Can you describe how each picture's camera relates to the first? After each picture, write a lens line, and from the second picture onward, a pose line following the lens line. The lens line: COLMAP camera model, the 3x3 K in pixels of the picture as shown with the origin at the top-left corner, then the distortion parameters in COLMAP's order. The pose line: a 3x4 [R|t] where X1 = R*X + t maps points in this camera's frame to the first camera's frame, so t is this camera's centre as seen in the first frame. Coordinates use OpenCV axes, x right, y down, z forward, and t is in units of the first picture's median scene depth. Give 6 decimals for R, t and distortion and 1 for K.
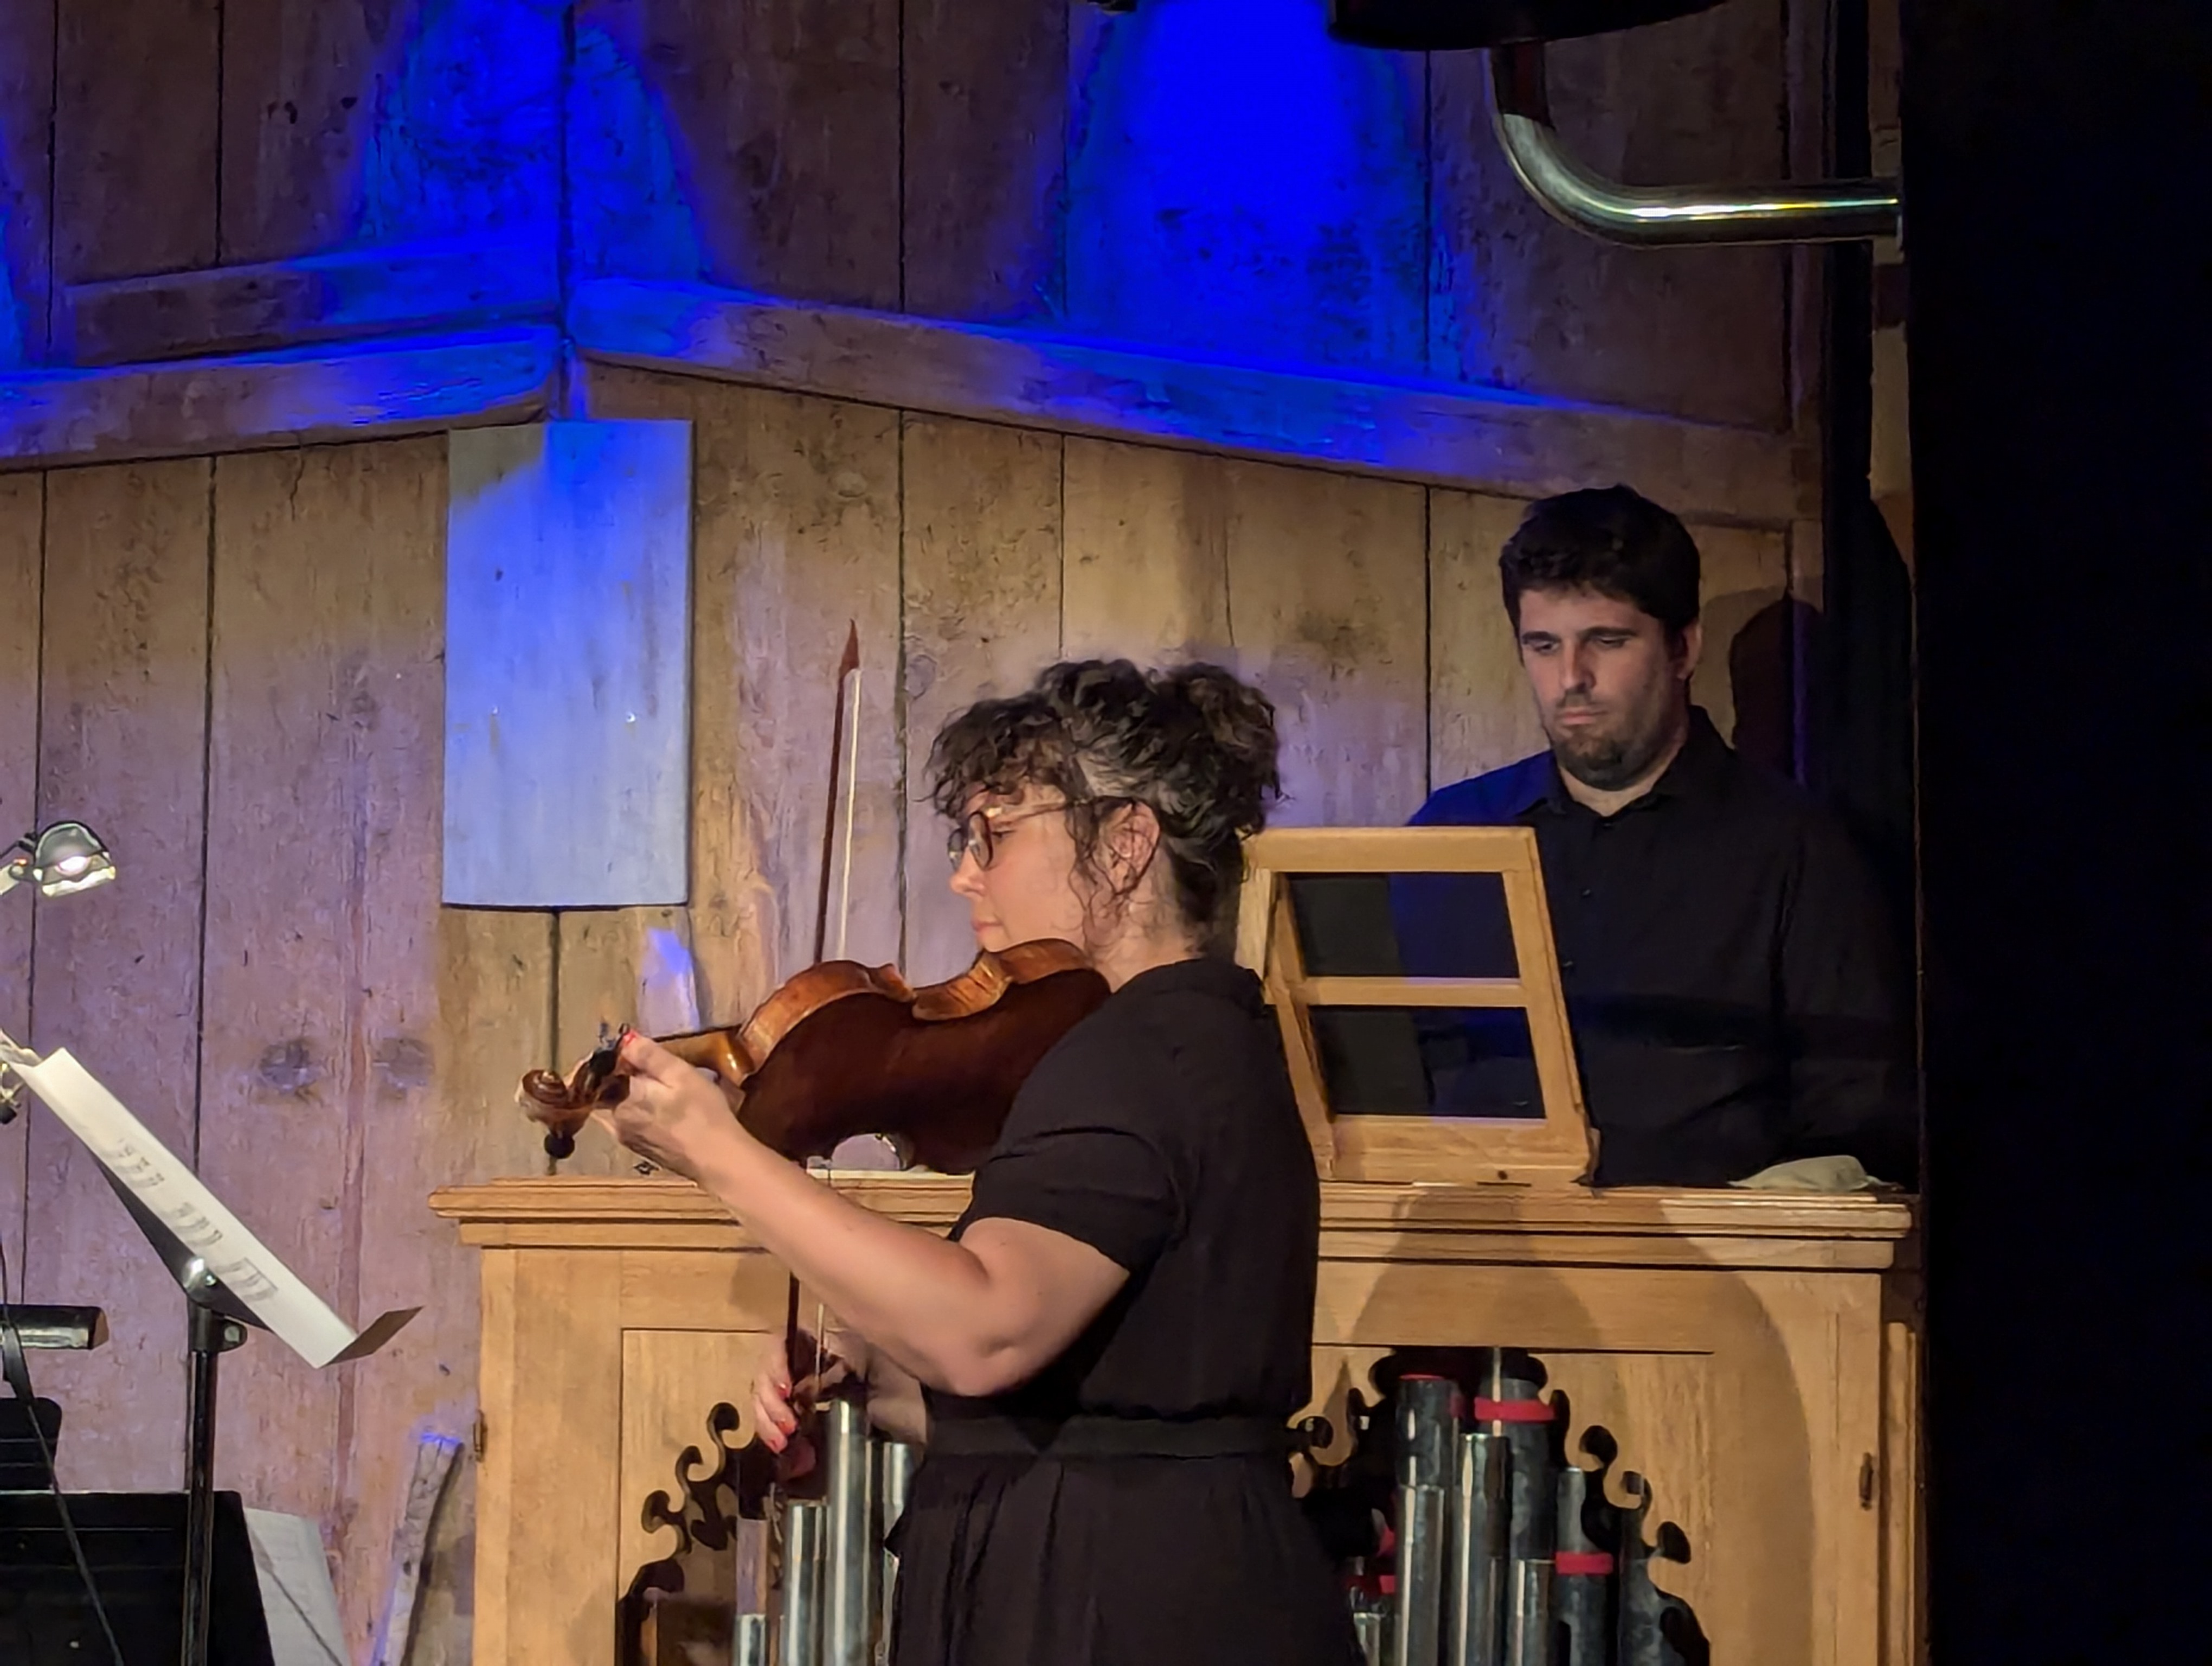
lens RADIAL K [[6268.9, 0, 1106.0], [0, 6268.9, 833.0], [0, 0, 1]] dist [0.129947, -0.695330]
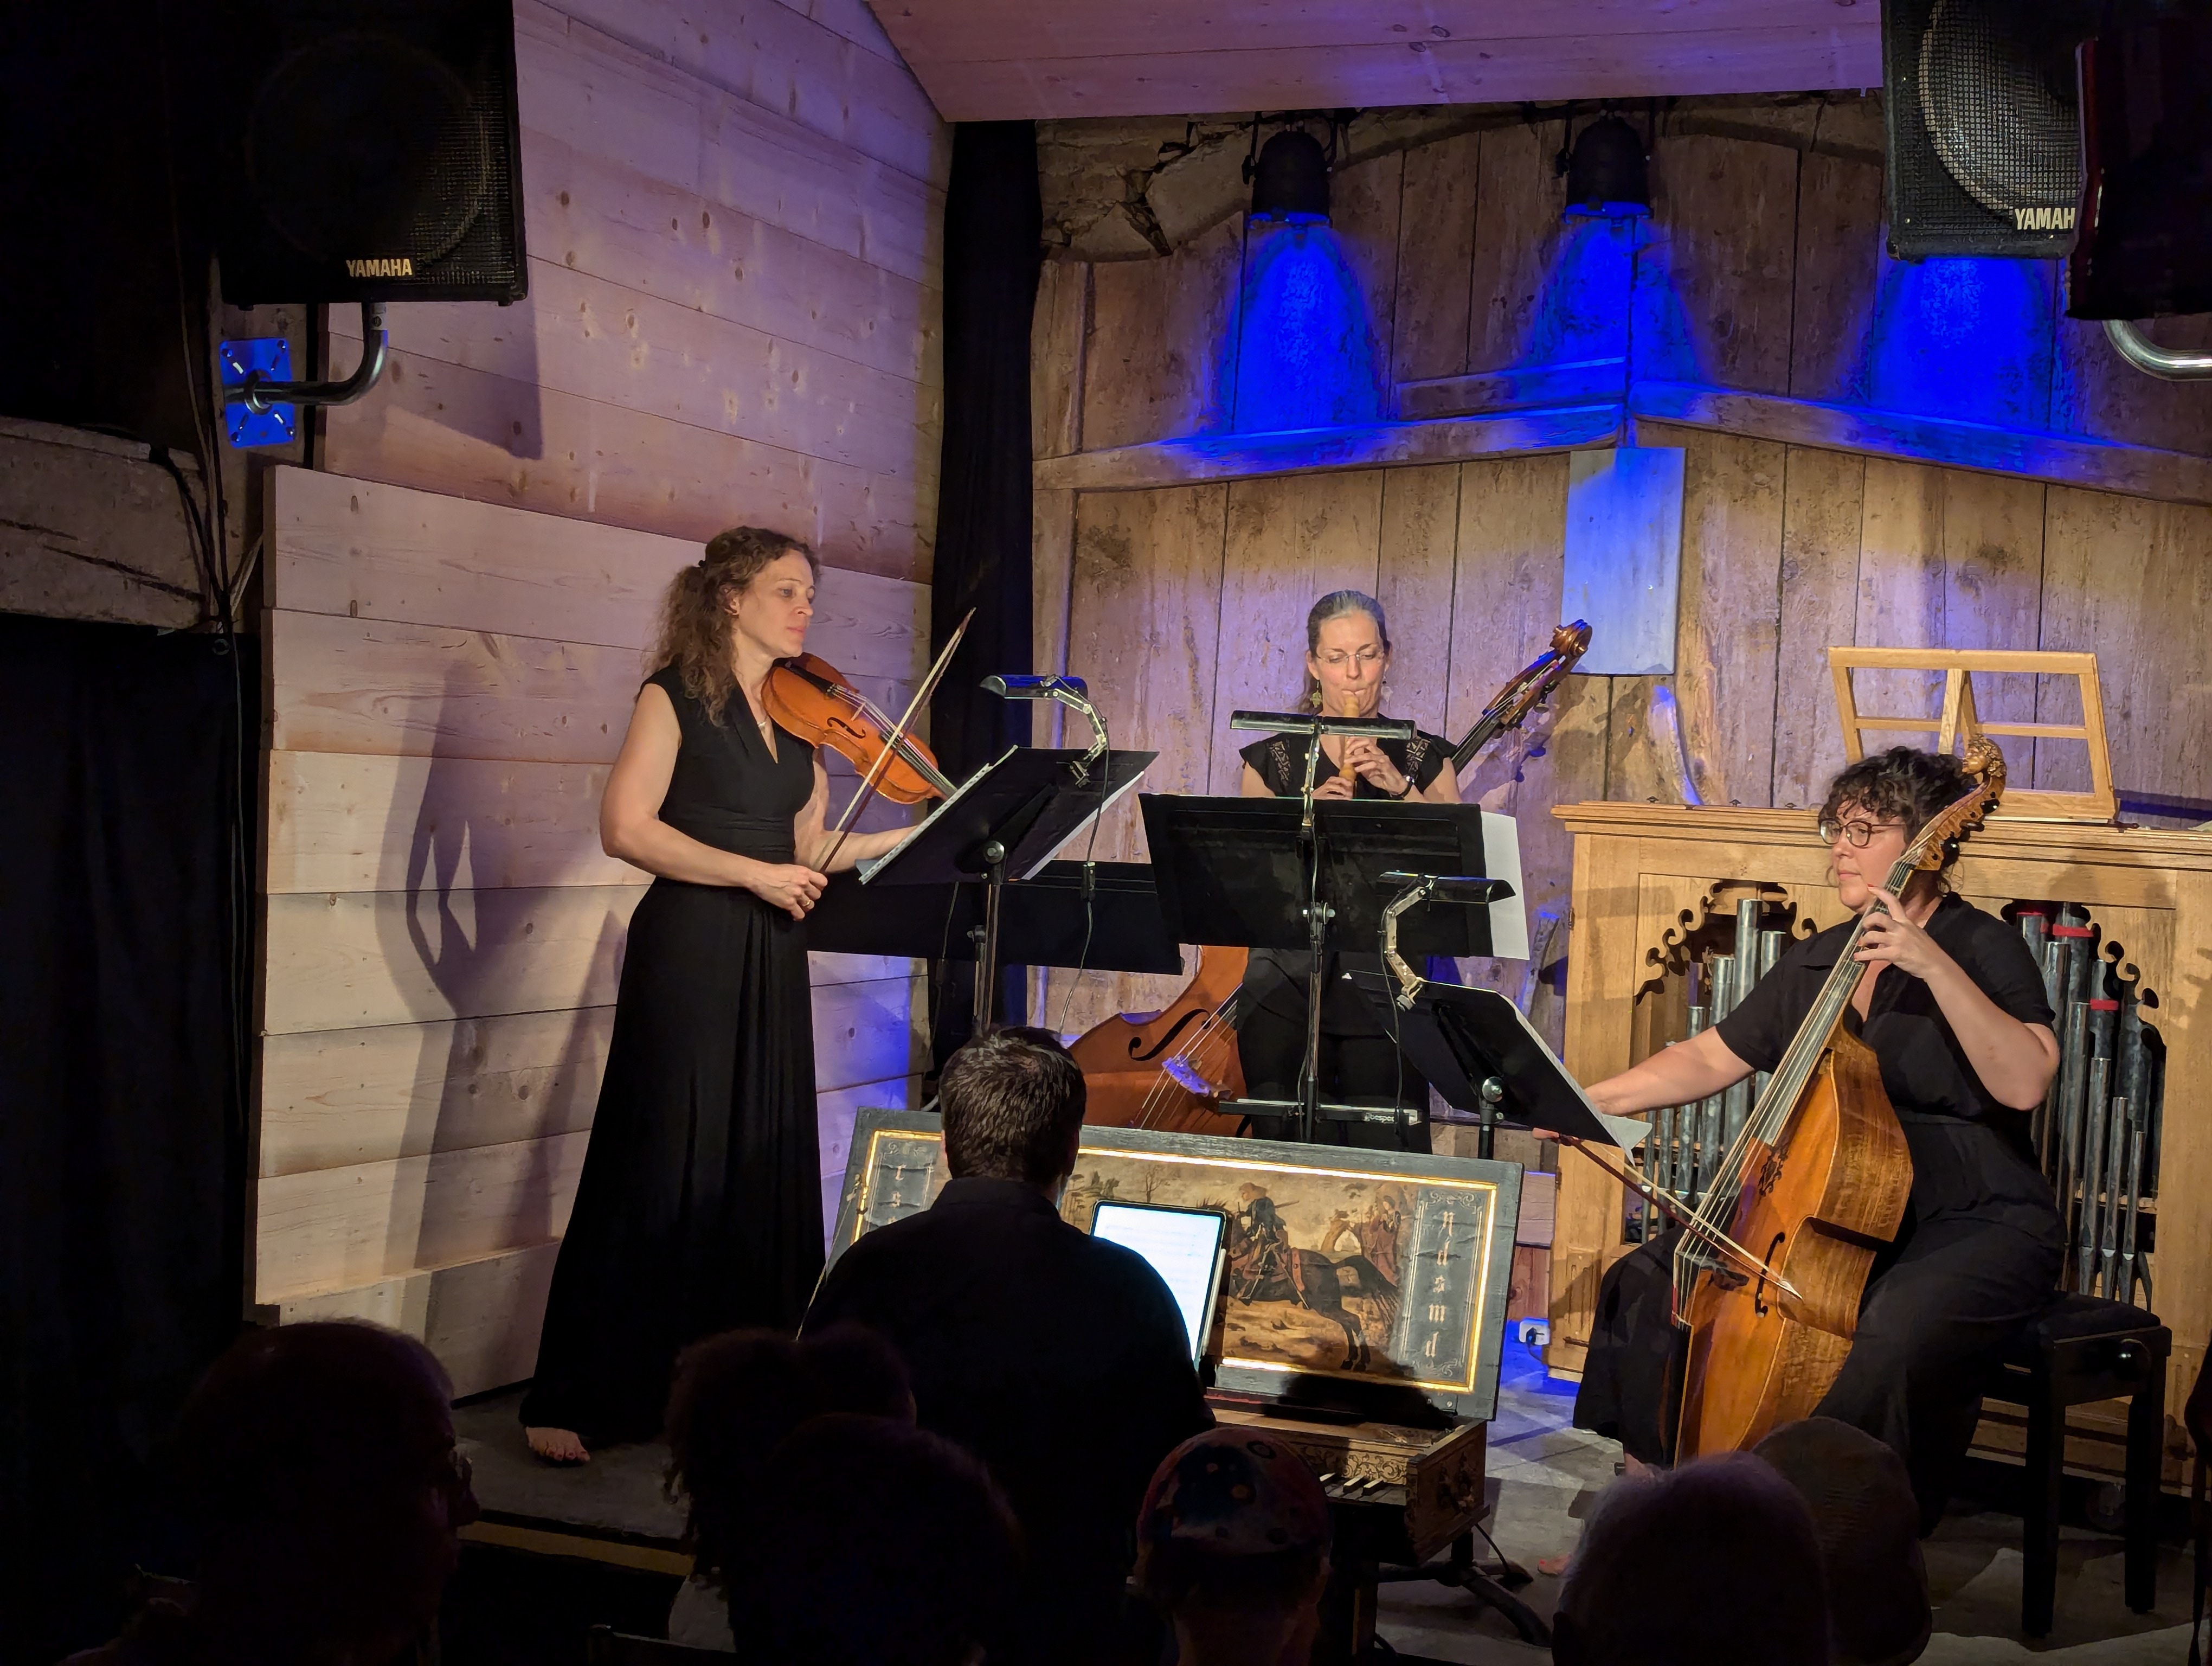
lens RADIAL K [[3095.8, 0, 1111.9], [0, 3095.8, 821.7], [0, 0, 1]] dist [0.190041, -0.693559]
pose [[0.971060, 0.040760, -0.235330, -0.000521], [-0.023509, 0.996857, 0.075655, -0.014646], [0.237674, -0.067933, 0.968967, -0.084972]]
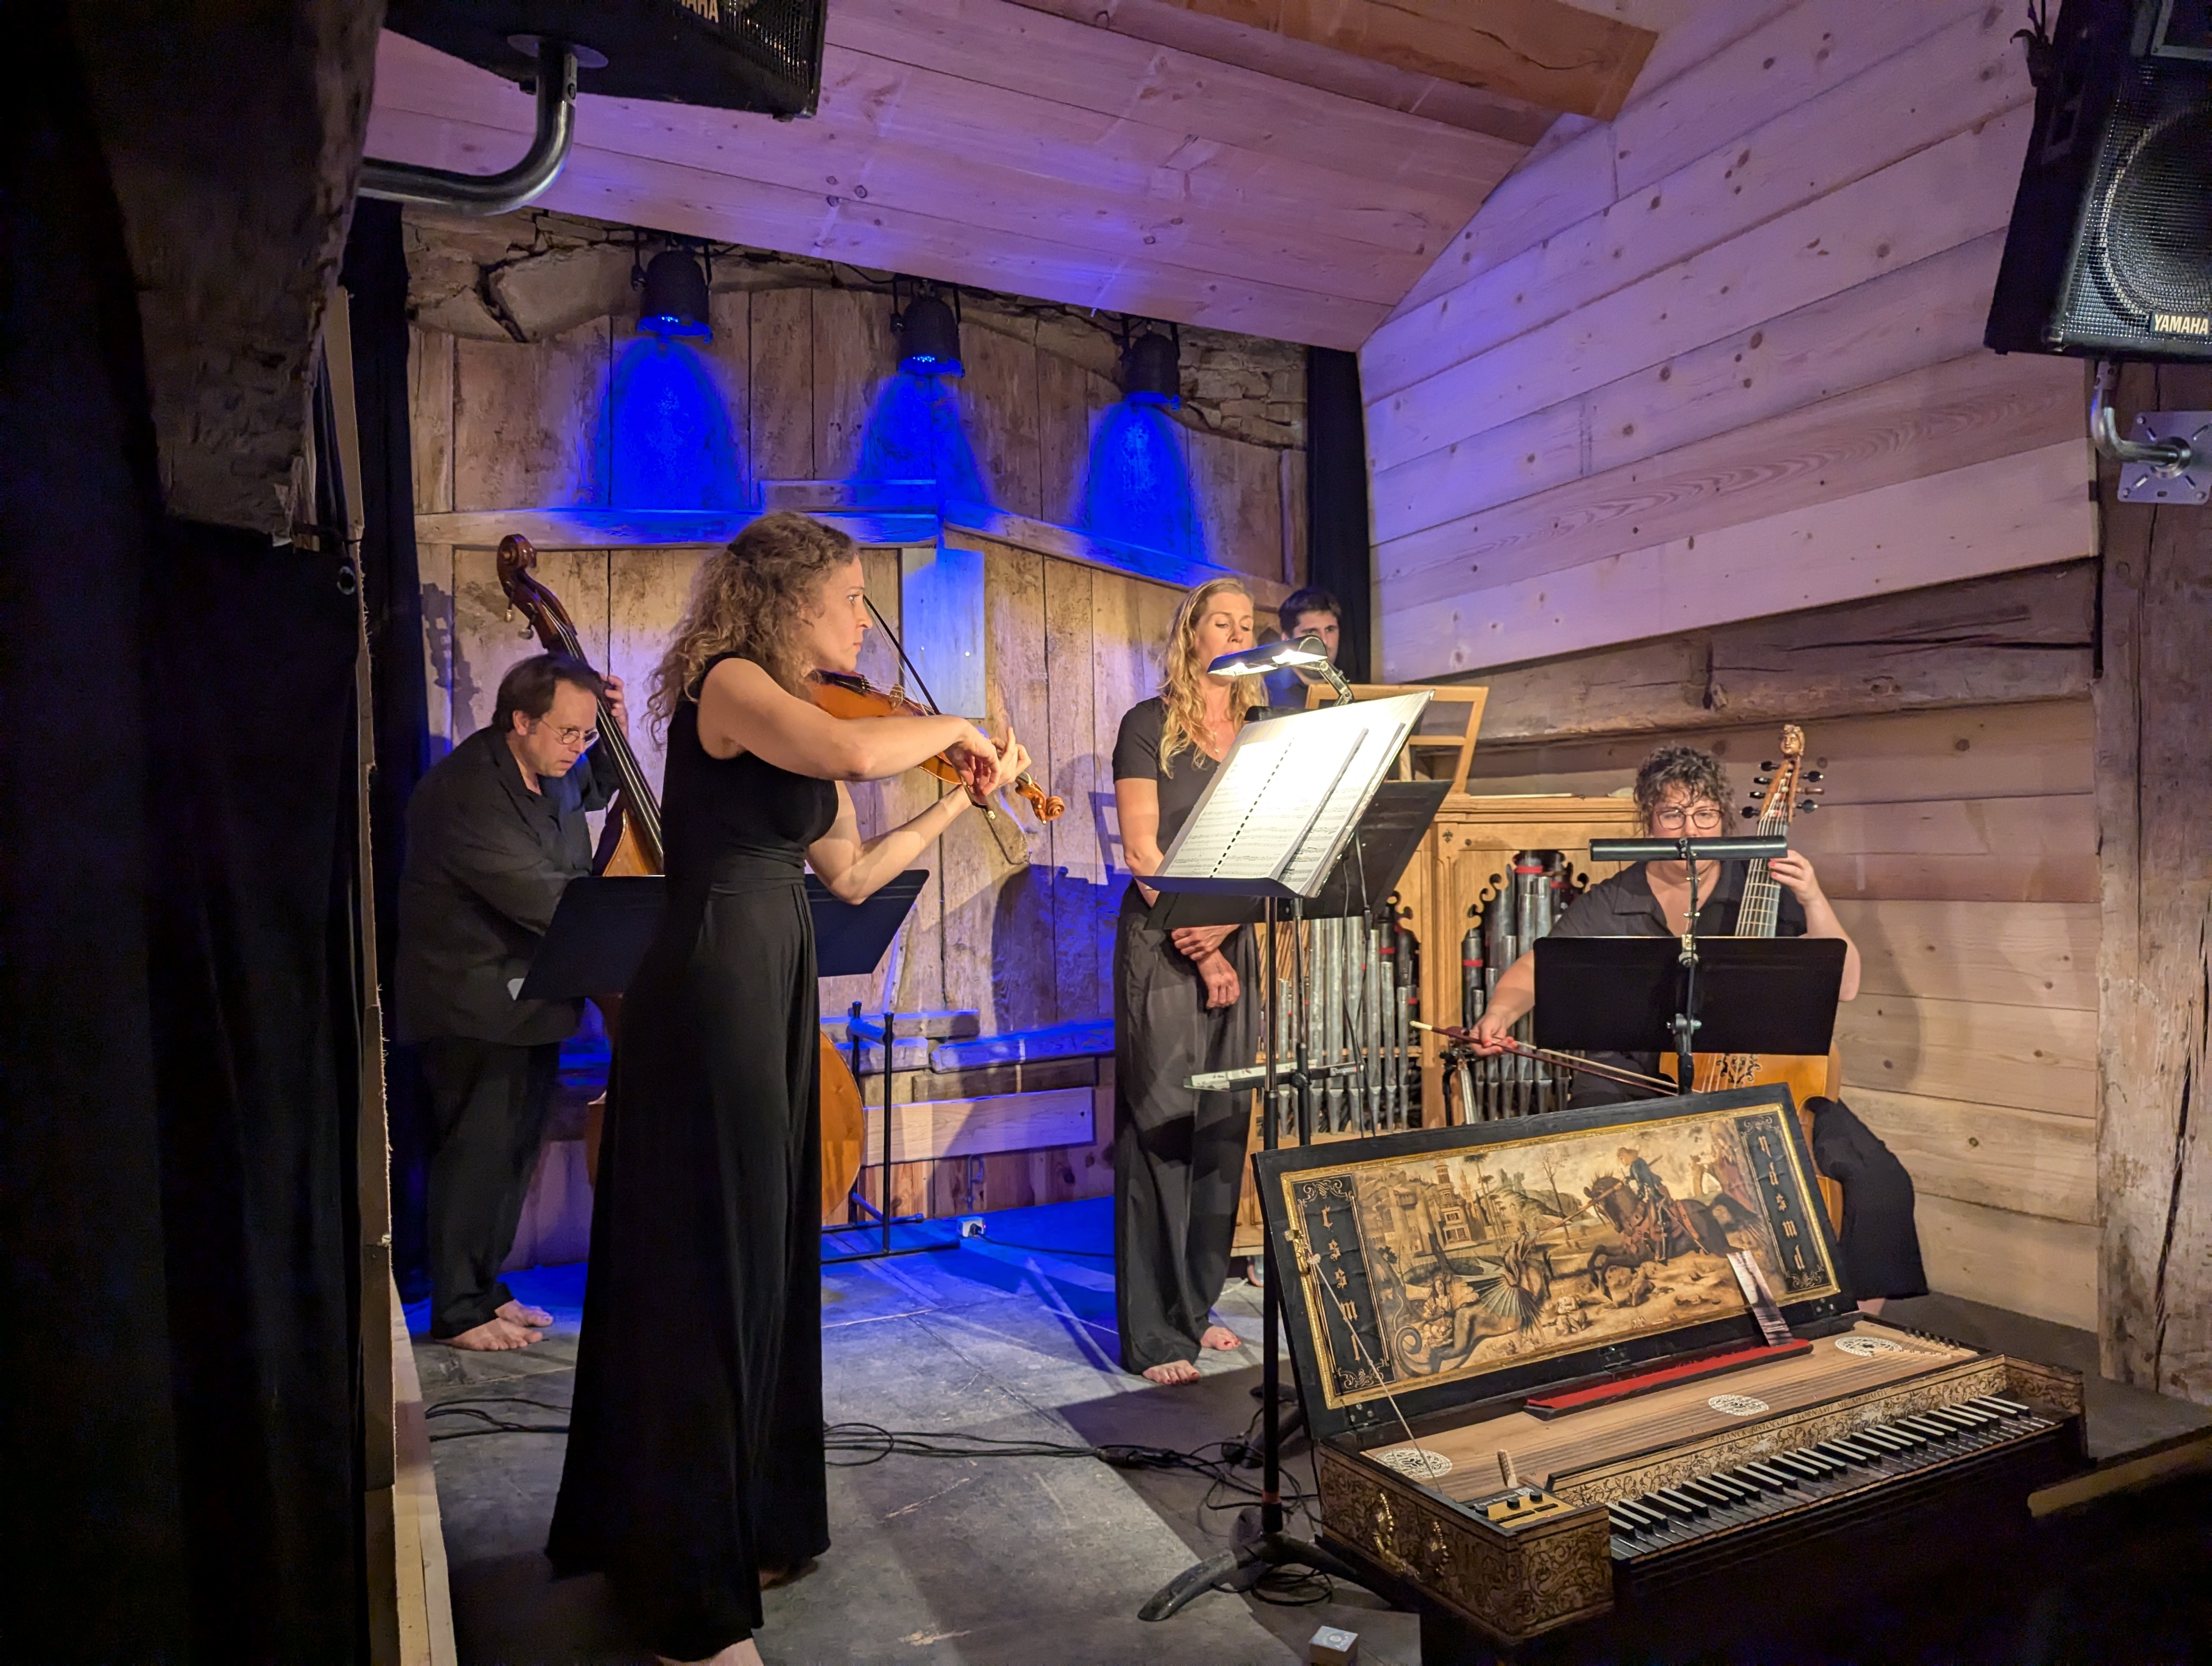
lens RADIAL K [[1559.2, 0, 1137.1], [0, 1559.2, 816.4], [0, 0, 1]] dist [0.056982, -0.061141]
pose [[0.804101, -0.008778, 0.594428, -0.439847], [-0.015021, 0.999272, 0.035076, 0.030198], [-0.594303, -0.037133, 0.803384, 0.370037]]
